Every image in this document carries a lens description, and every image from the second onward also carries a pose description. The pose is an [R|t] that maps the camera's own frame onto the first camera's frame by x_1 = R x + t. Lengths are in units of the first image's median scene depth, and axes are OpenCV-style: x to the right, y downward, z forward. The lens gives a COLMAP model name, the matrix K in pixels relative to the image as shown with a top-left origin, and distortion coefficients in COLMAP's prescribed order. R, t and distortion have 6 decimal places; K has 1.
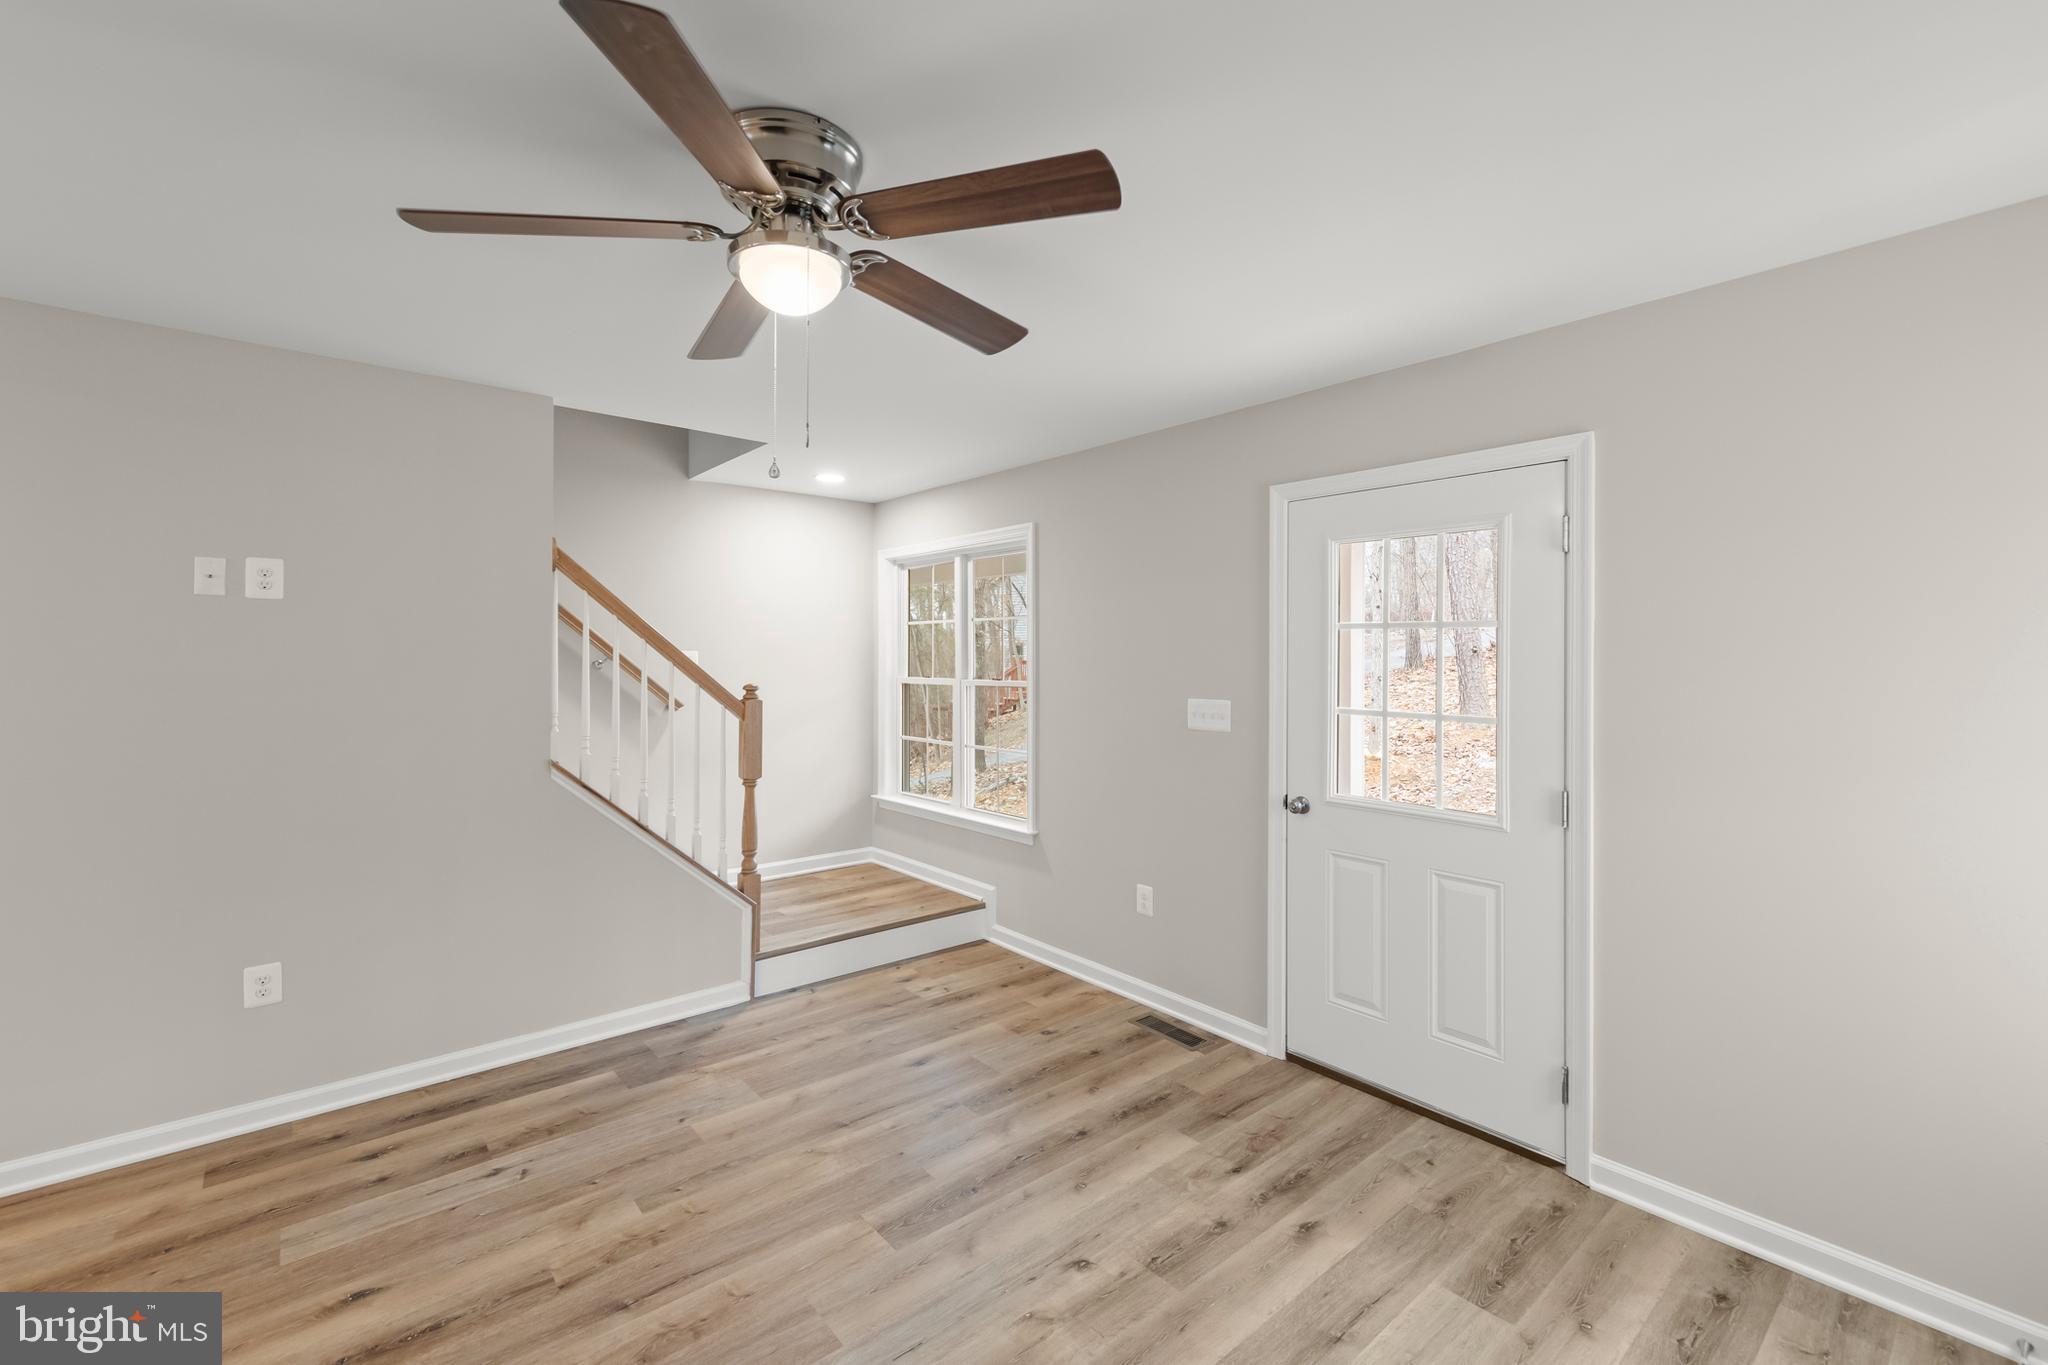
lens RADIAL K [[851.8, 0, 993.0], [0, 851.8, 657.8], [0, 0, 1]] dist [0.007058, 0.000155]
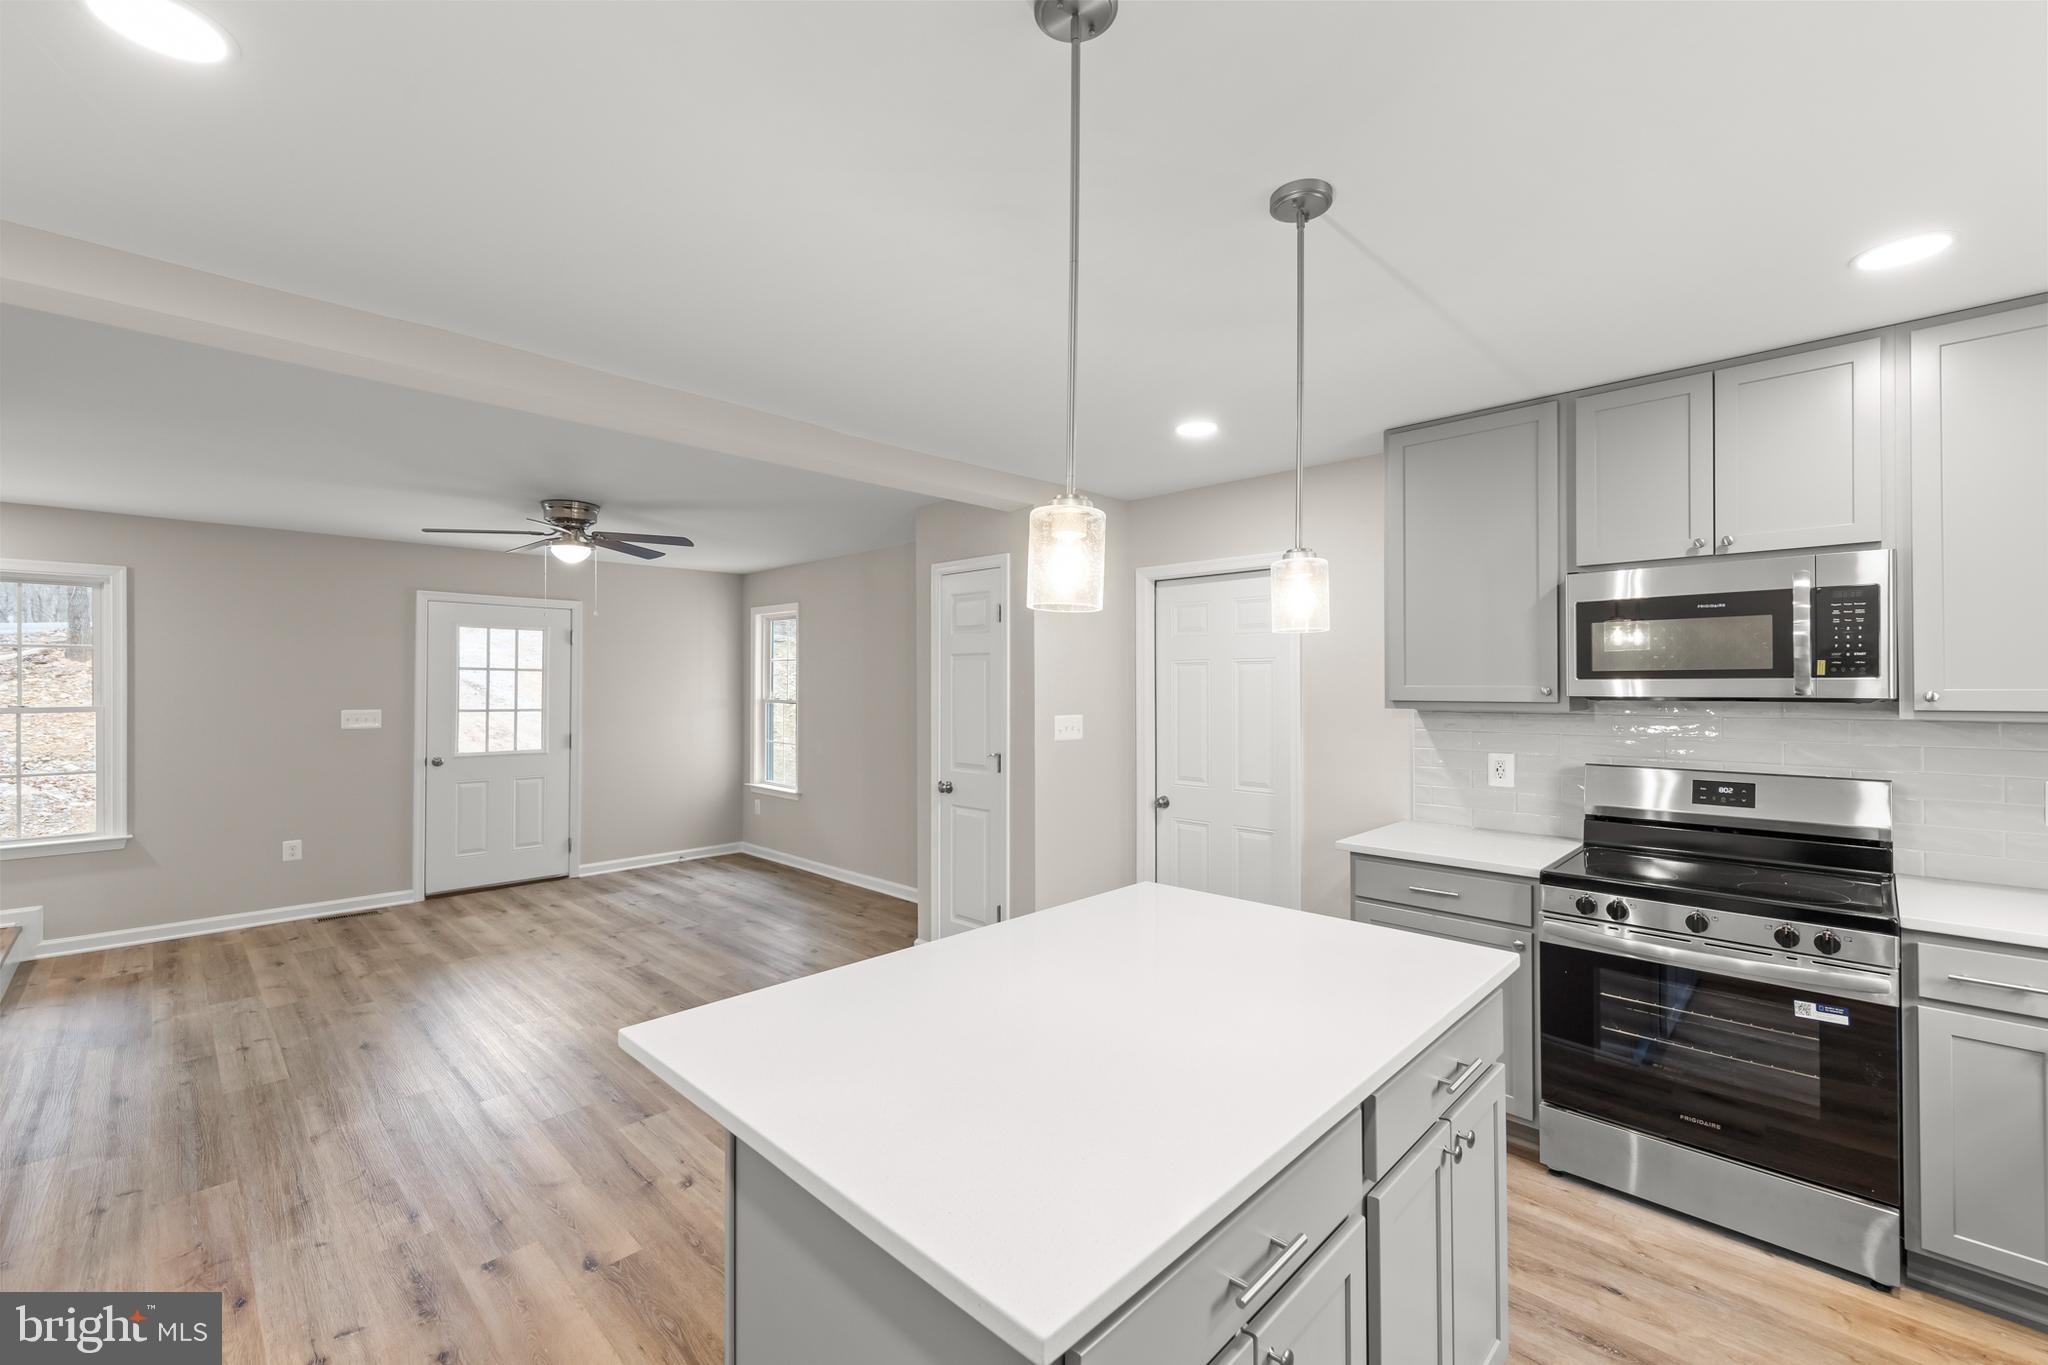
lens RADIAL K [[851.8, 0, 1040.7], [0, 851.8, 683.9], [0, 0, 1]] dist [0.007058, 0.000155]
pose [[-0.123257, -0.002221, 0.992372, -1.662610], [-0.006968, 0.999975, 0.001372, -0.012847], [-0.992350, -0.006746, -0.123269, -0.100347]]
